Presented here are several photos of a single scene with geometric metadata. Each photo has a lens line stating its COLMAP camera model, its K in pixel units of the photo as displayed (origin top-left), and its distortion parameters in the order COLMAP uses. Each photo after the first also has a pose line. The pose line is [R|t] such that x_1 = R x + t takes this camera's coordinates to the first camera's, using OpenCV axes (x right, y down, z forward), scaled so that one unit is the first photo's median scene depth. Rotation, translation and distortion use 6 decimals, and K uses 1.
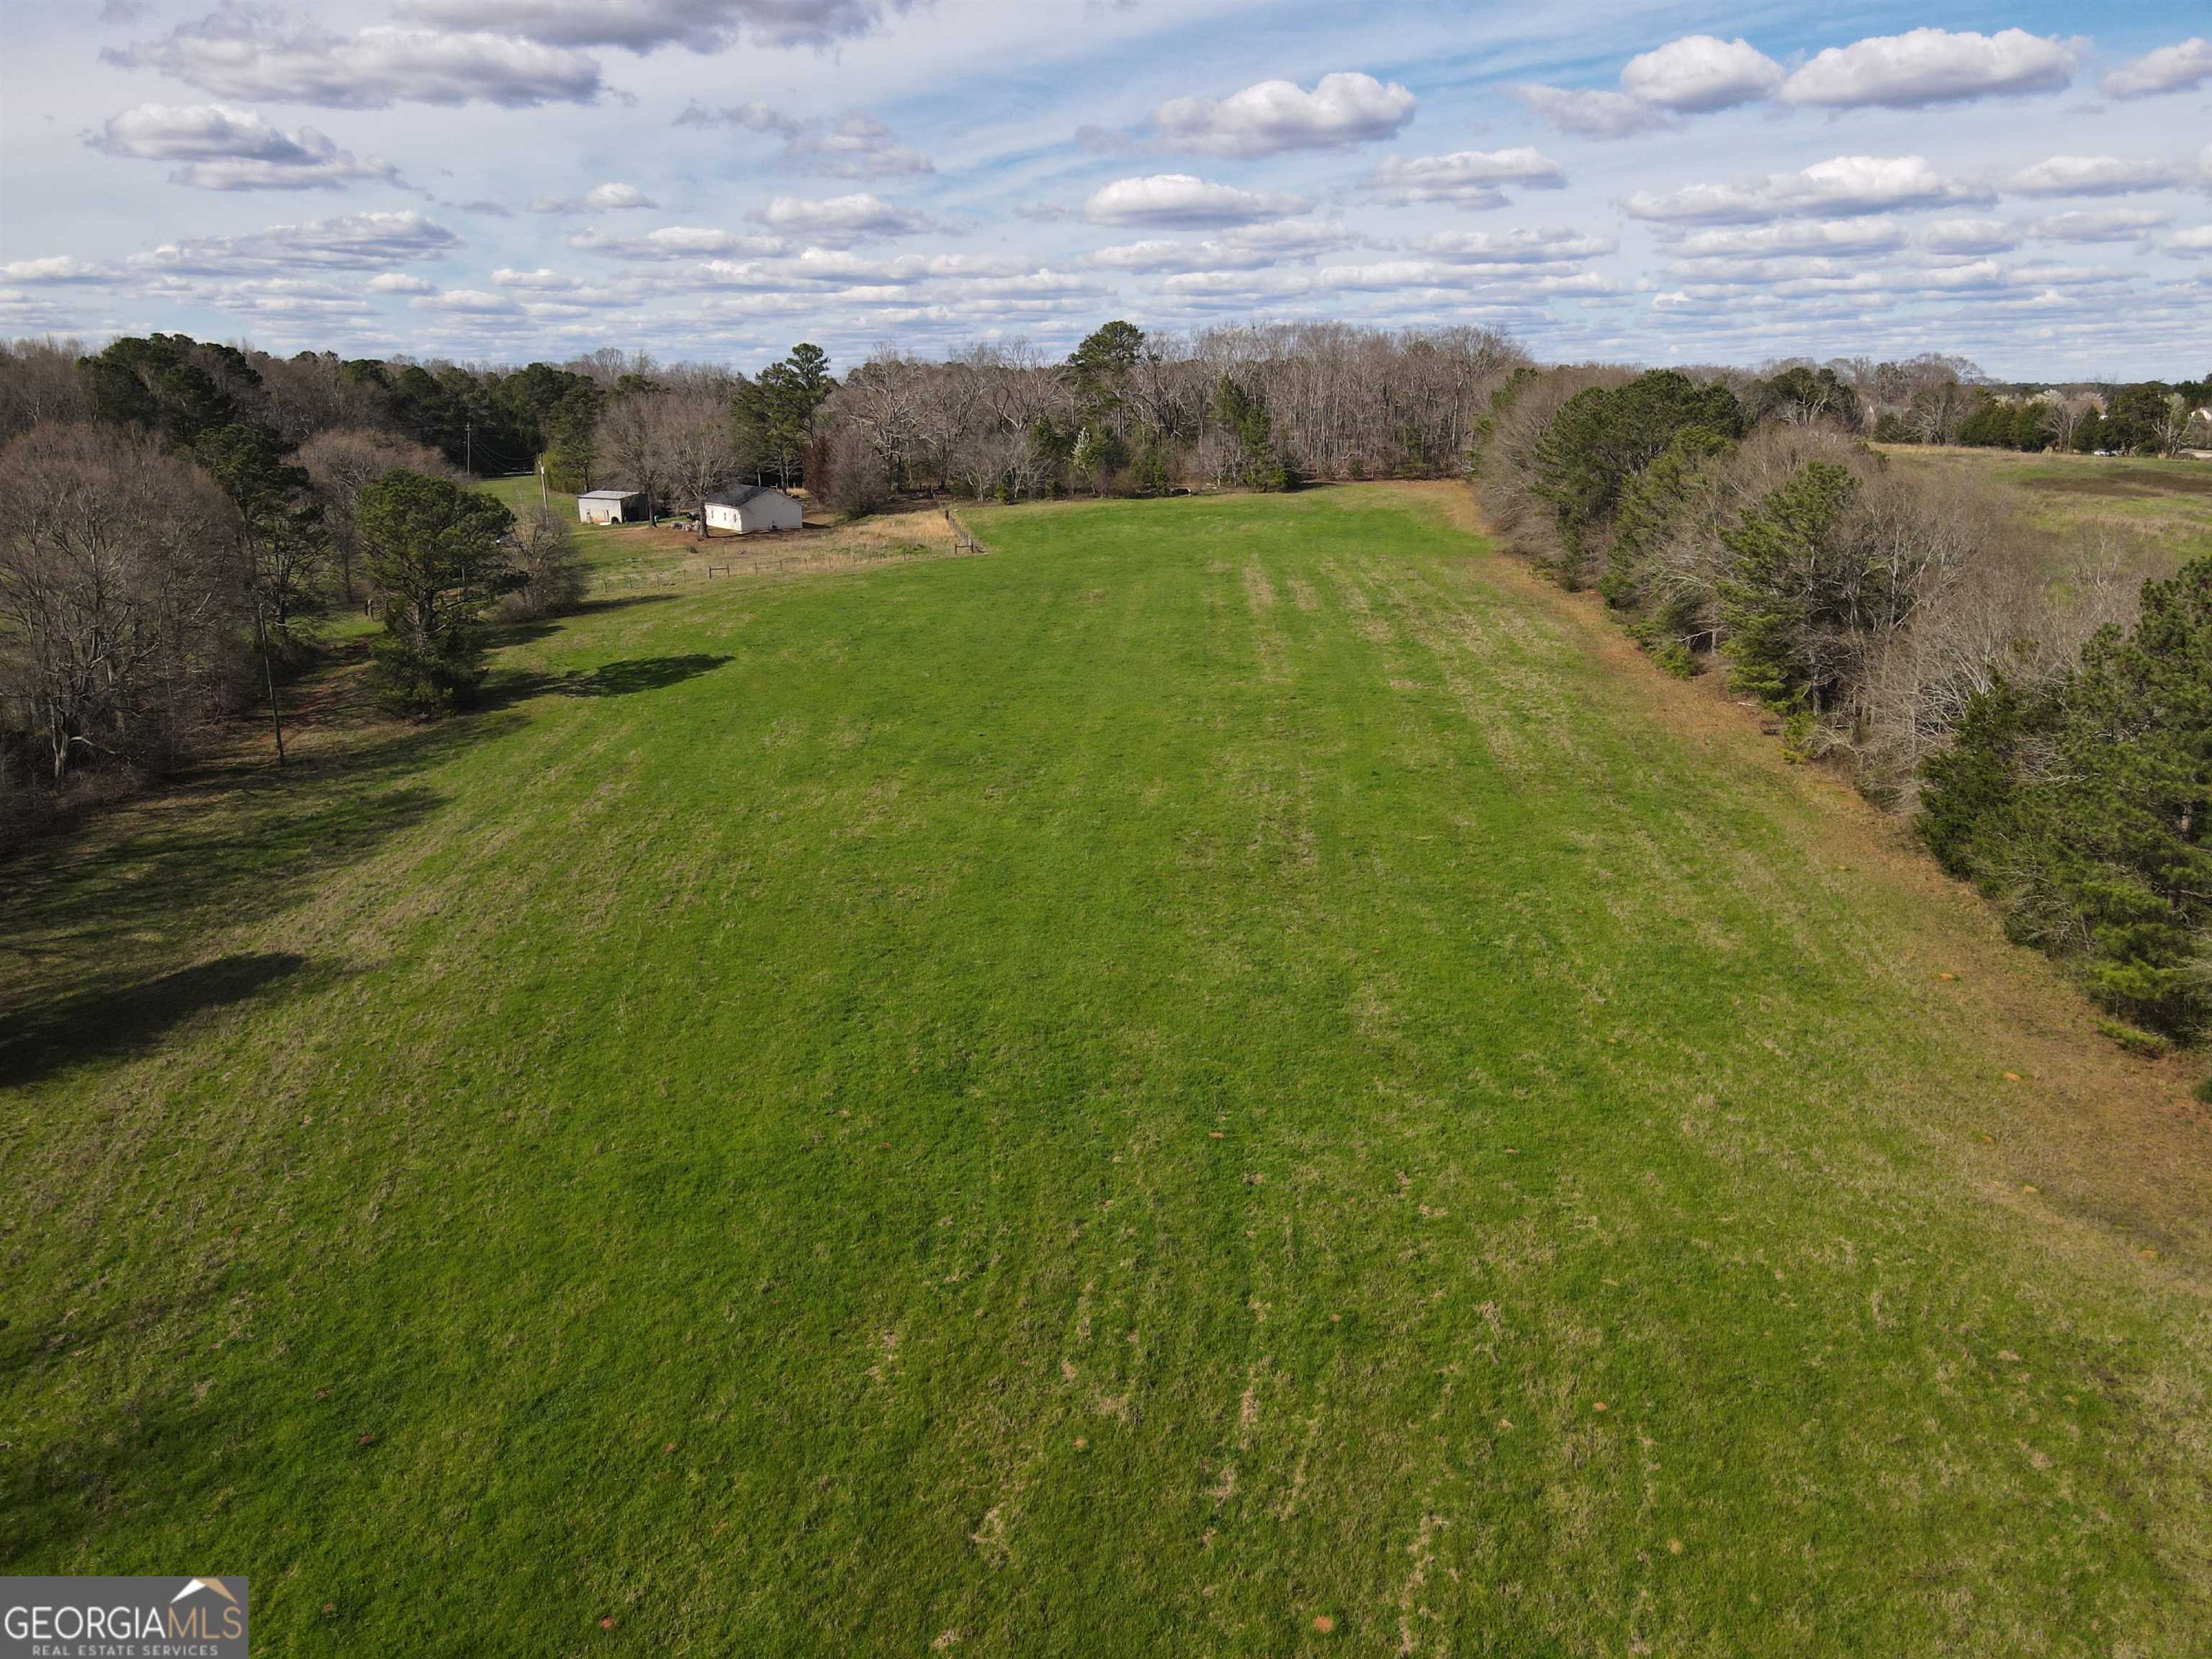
lens RADIAL K [[1590.1, 0, 1106.0], [0, 1590.1, 829.5], [0, 0, 1]] dist [0.002907, 0.038885]
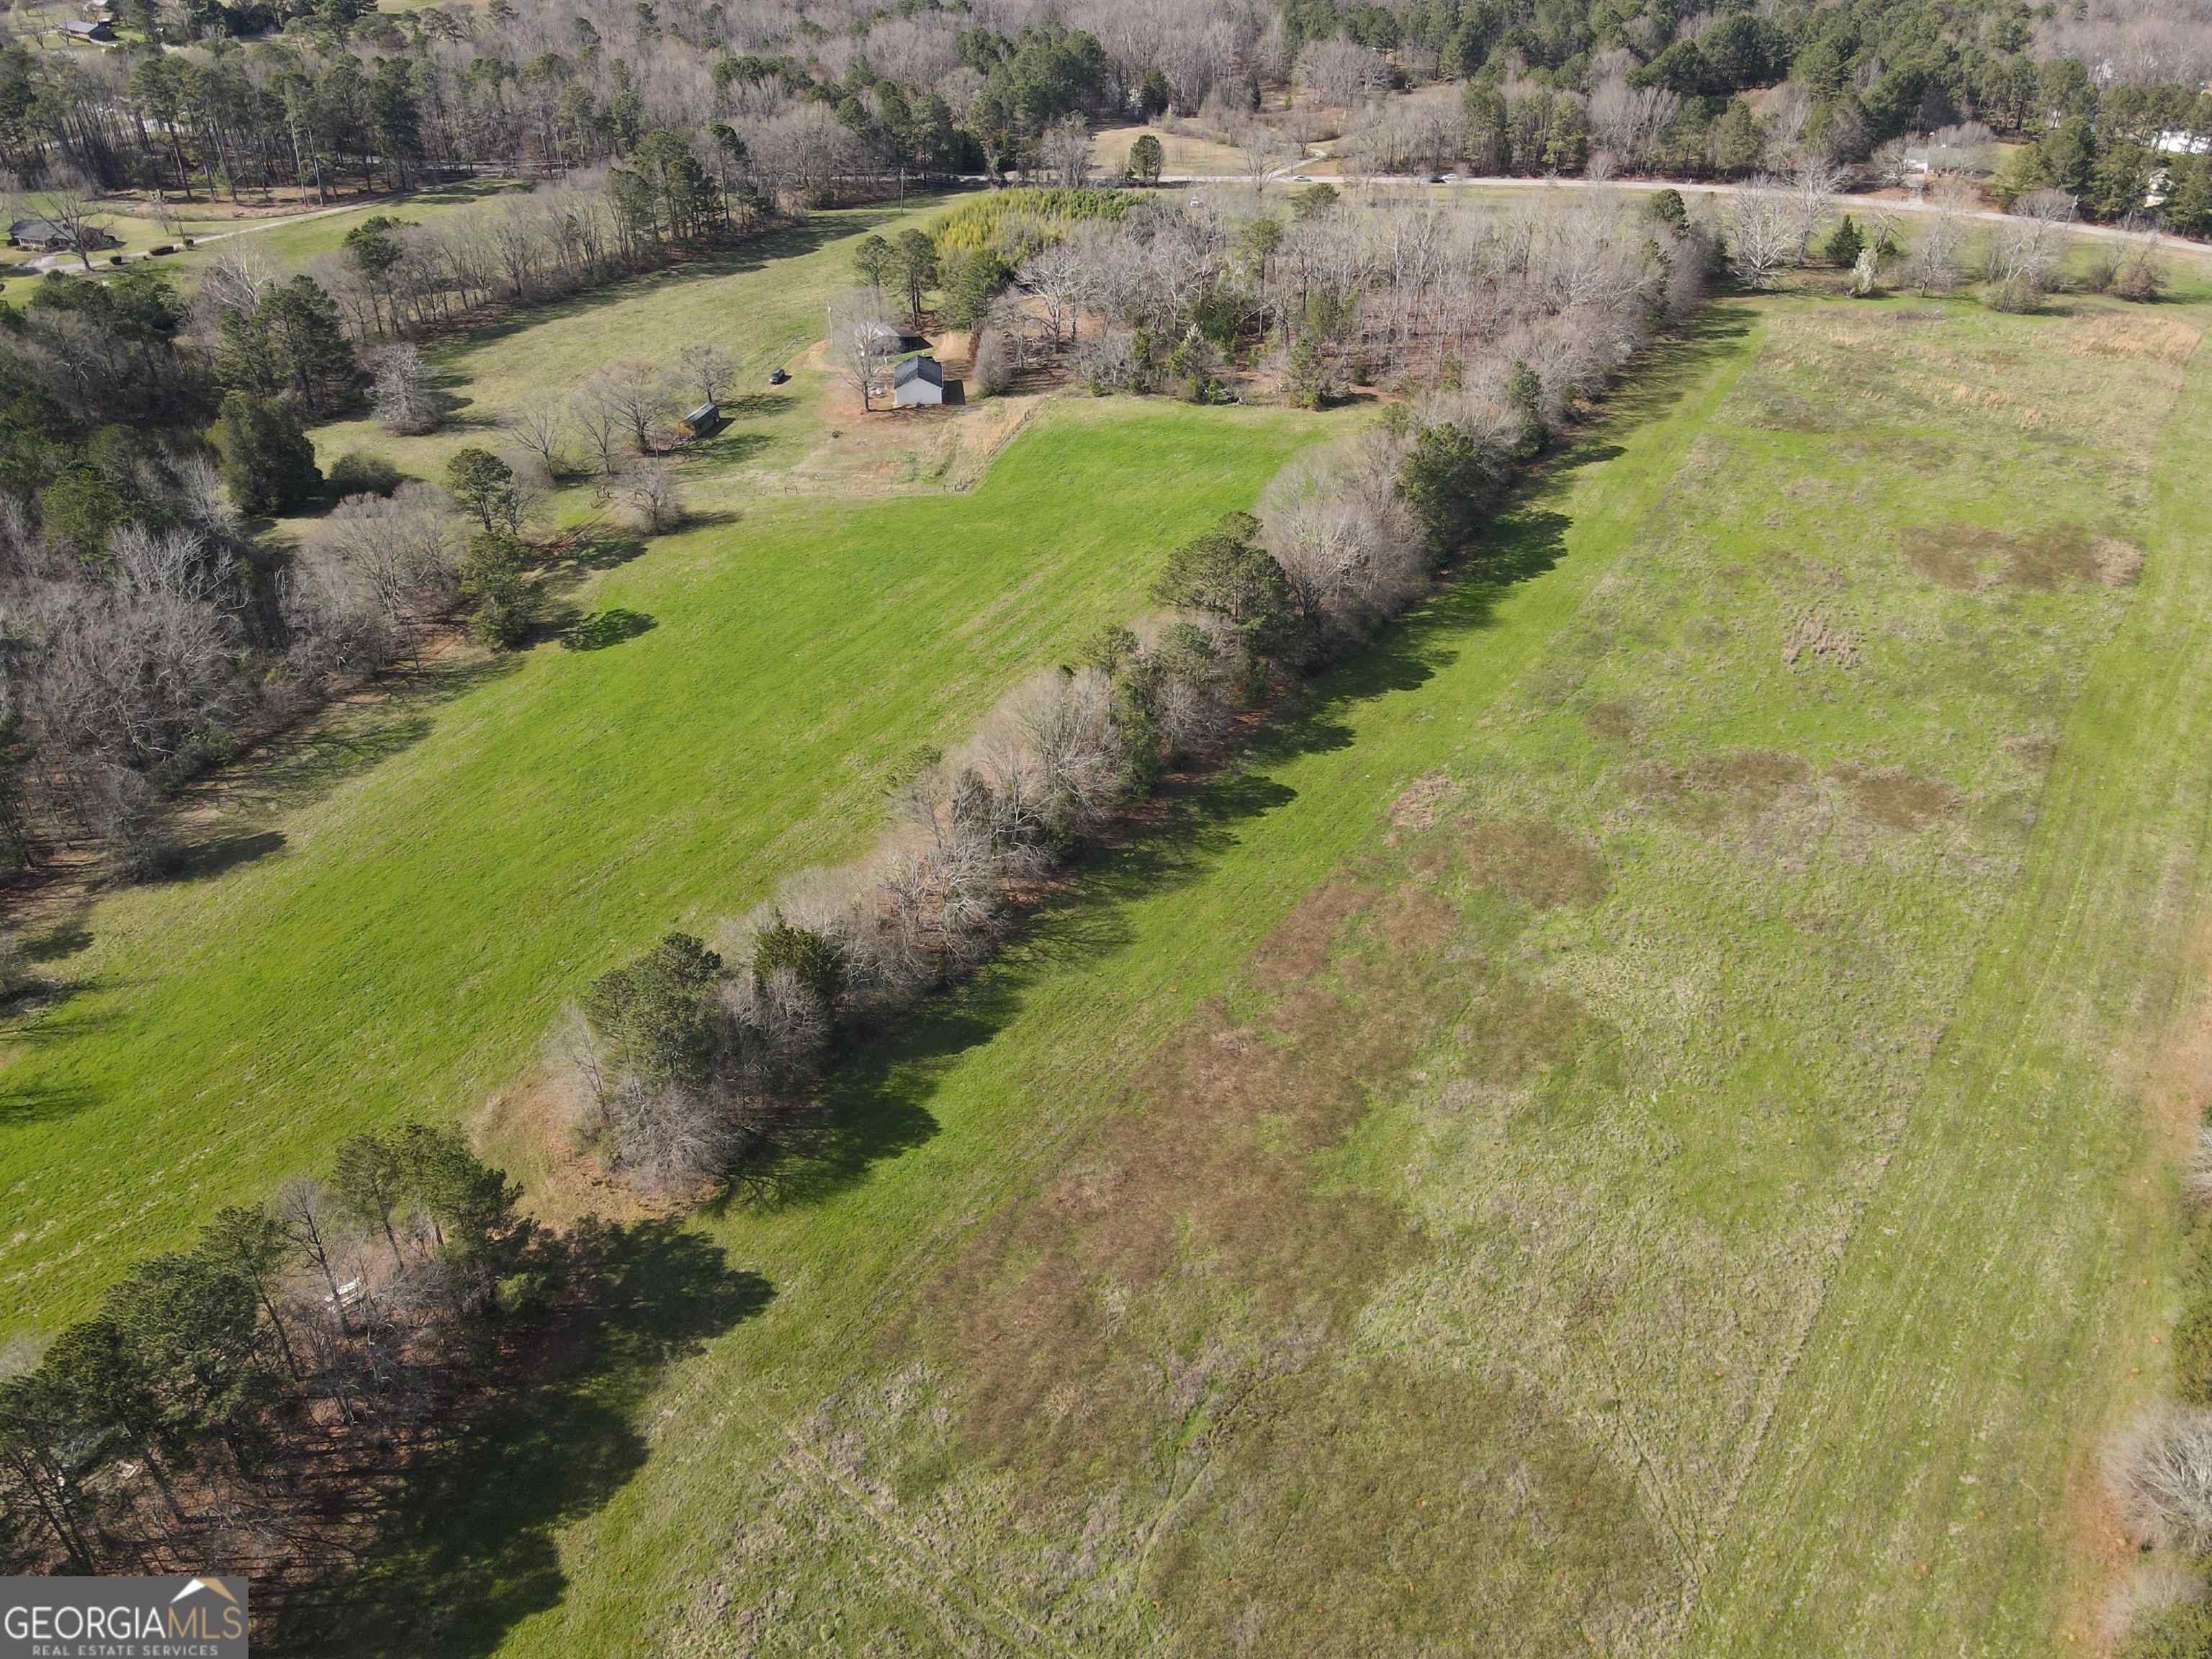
lens RADIAL K [[1601.4, 0, 1140.1], [0, 1601.4, 831.0], [0, 0, 1]] dist [-0.006433, 0.043460]
pose [[0.885438, 0.275936, -0.373976, 1.117615], [-0.138513, 0.924780, 0.354395, -0.671746], [0.443636, -0.261995, 0.857056, -0.479768]]
